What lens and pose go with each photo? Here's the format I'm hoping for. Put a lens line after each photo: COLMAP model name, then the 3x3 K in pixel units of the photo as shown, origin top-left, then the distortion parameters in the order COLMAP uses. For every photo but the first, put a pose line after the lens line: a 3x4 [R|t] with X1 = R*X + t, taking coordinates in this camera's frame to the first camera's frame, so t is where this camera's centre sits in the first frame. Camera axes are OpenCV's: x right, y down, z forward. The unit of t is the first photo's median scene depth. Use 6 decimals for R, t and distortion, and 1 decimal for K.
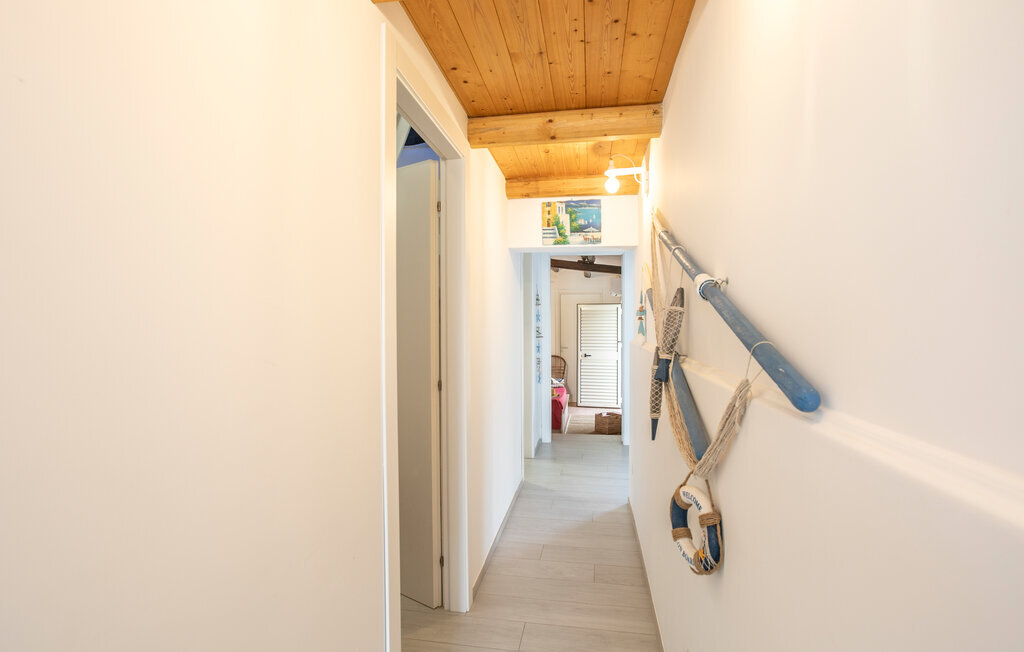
lens RADIAL K [[501.4, 0, 512.0], [0, 501.4, 326.0], [0, 0, 1]] dist [-0.054434, 0.035924]
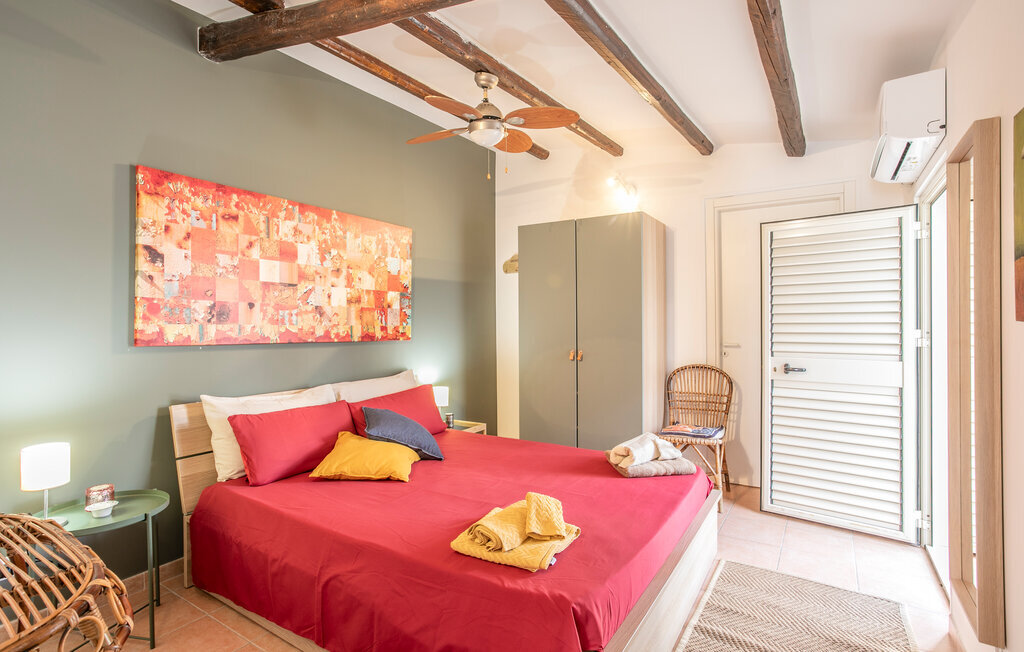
lens RADIAL K [[501.4, 0, 512.0], [0, 501.4, 326.0], [0, 0, 1]] dist [-0.054434, 0.035924]
pose [[0.913915, -0.000992, -0.405905, 0.287739], [0.001626, 0.999998, 0.001218, 0.073625], [0.405903, -0.001773, 0.913915, 1.572016]]
